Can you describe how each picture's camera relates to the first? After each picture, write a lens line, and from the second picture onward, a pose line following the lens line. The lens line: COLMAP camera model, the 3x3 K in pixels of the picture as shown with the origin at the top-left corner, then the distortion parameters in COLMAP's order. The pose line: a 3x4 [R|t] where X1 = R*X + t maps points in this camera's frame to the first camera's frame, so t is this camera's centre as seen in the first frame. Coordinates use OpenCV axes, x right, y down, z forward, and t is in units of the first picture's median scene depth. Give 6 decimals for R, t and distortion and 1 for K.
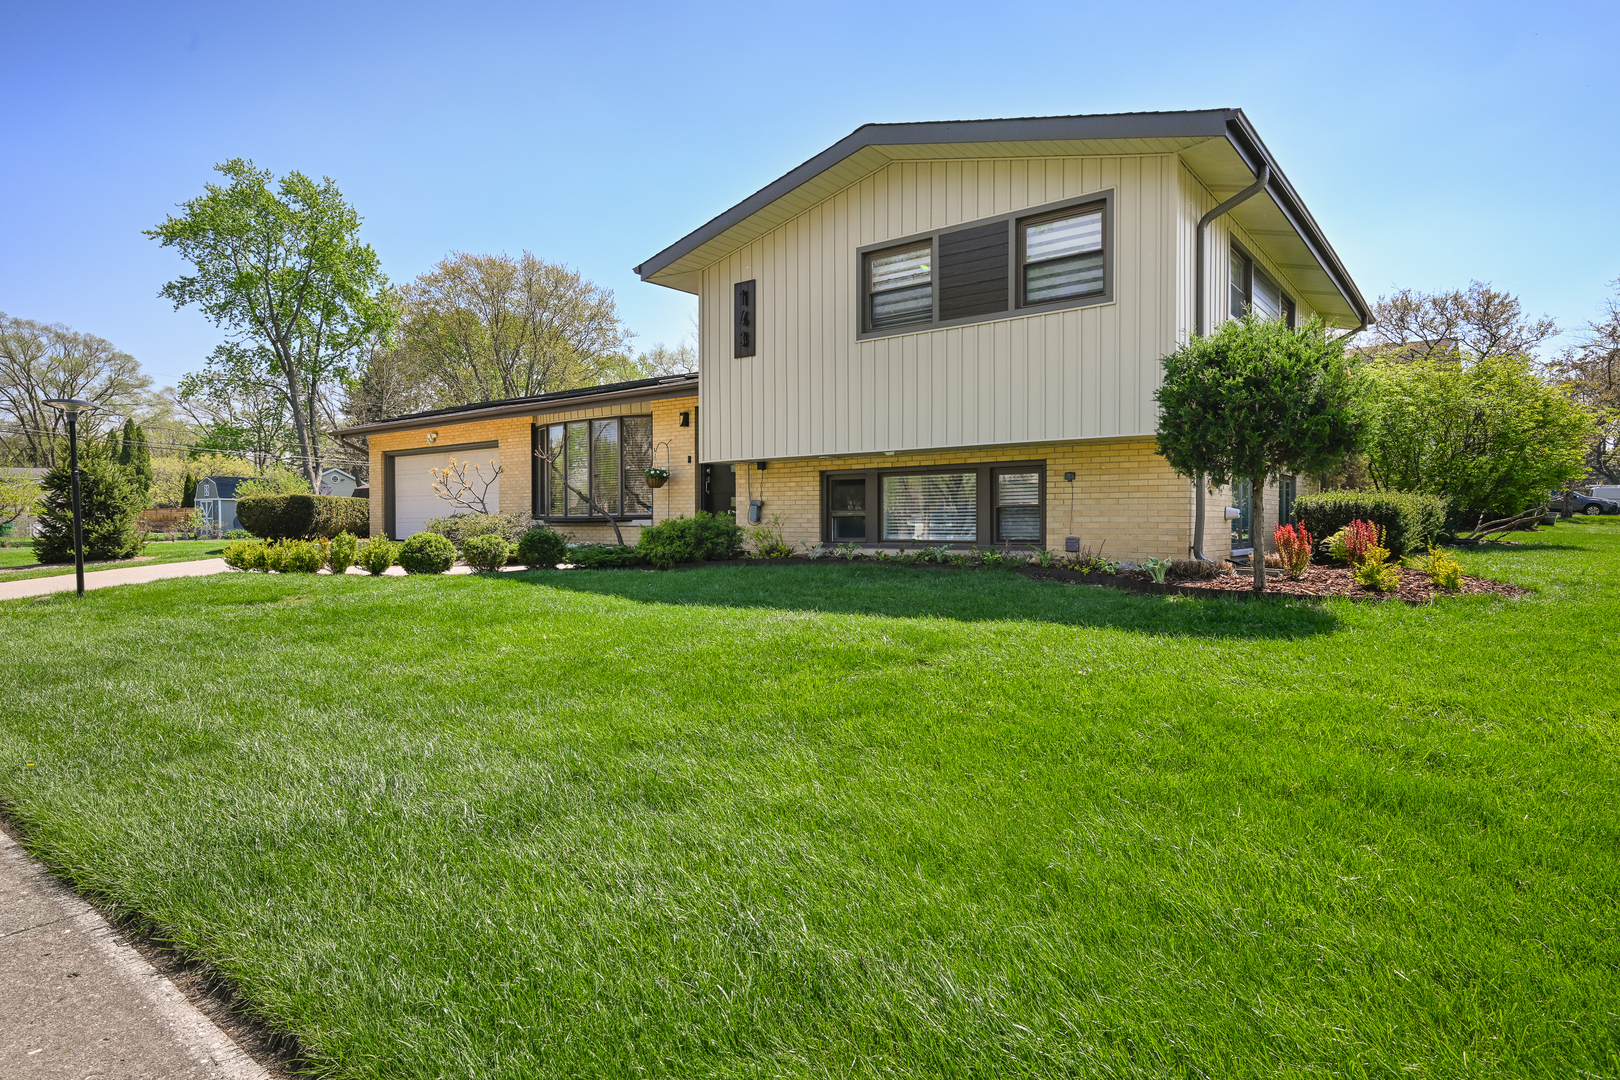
lens RADIAL K [[886.1, 0, 809.5], [0, 886.1, 535.7], [0, 0, 1]] dist [0.003112, 0.000988]
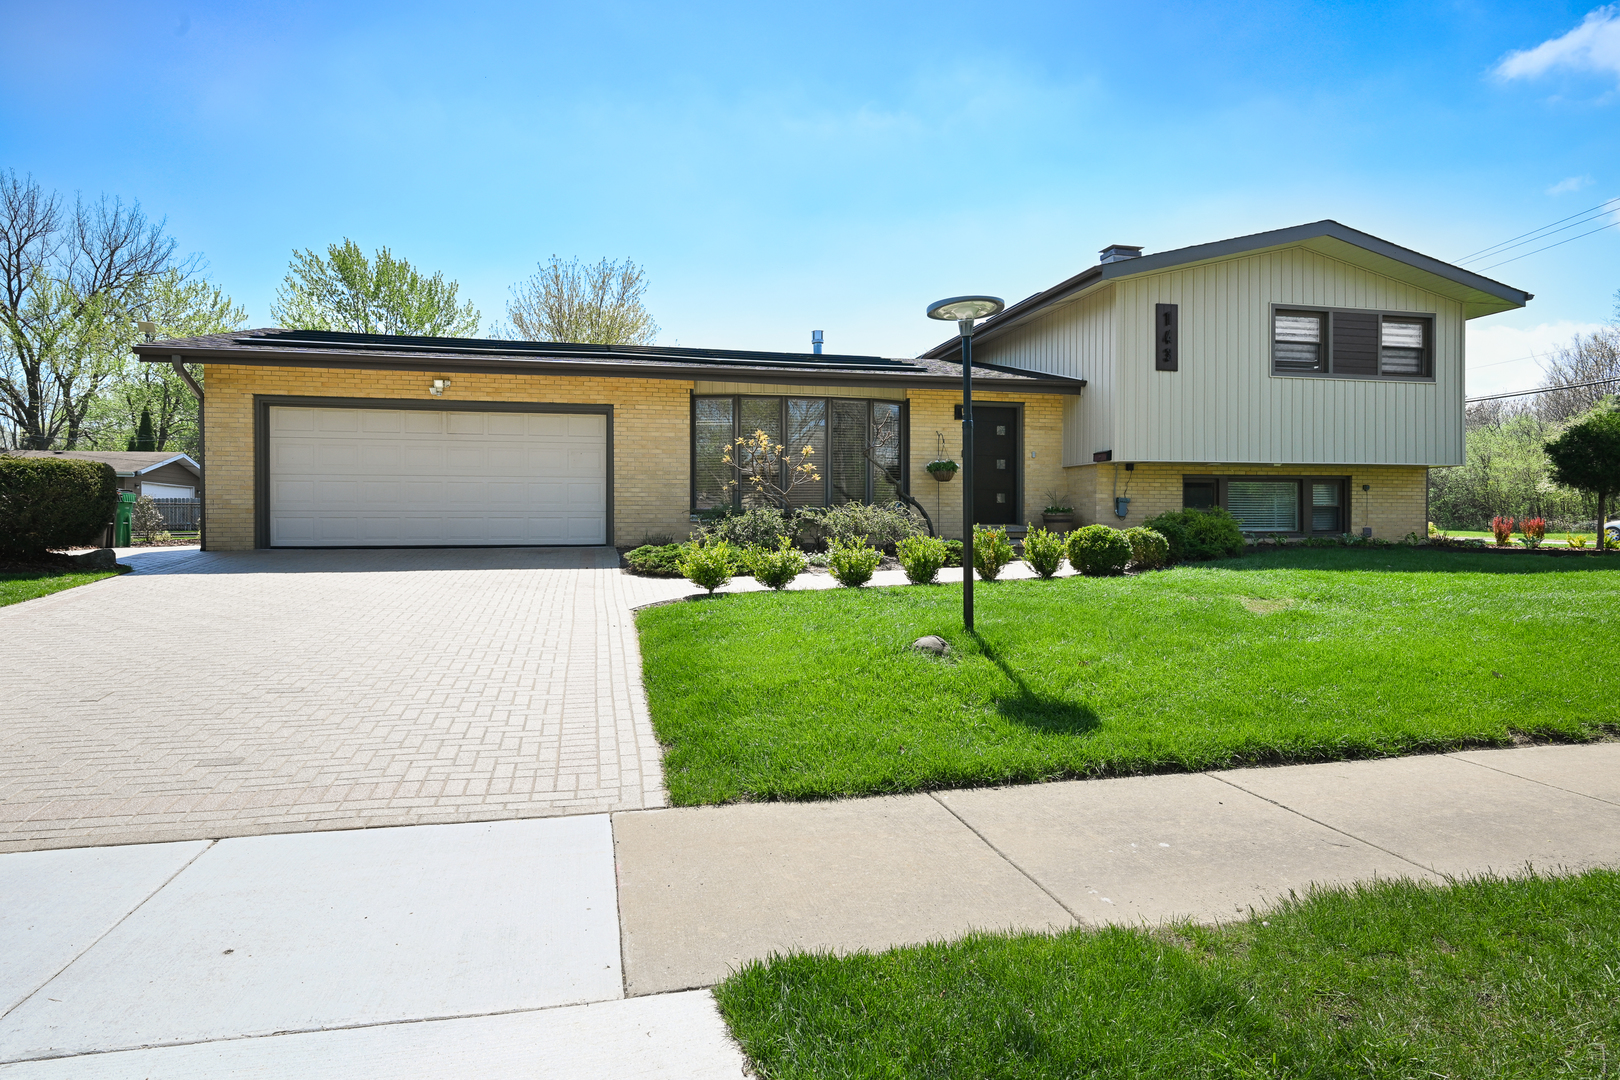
lens RADIAL K [[886.1, 0, 808.6], [0, 886.1, 535.9], [0, 0, 1]] dist [0.003112, 0.000988]
pose [[0.624552, -0.004194, 0.780972, -1.251609], [0.019119, 0.999768, -0.009920, 0.010866], [-0.780749, 0.021127, 0.624487, 0.663324]]
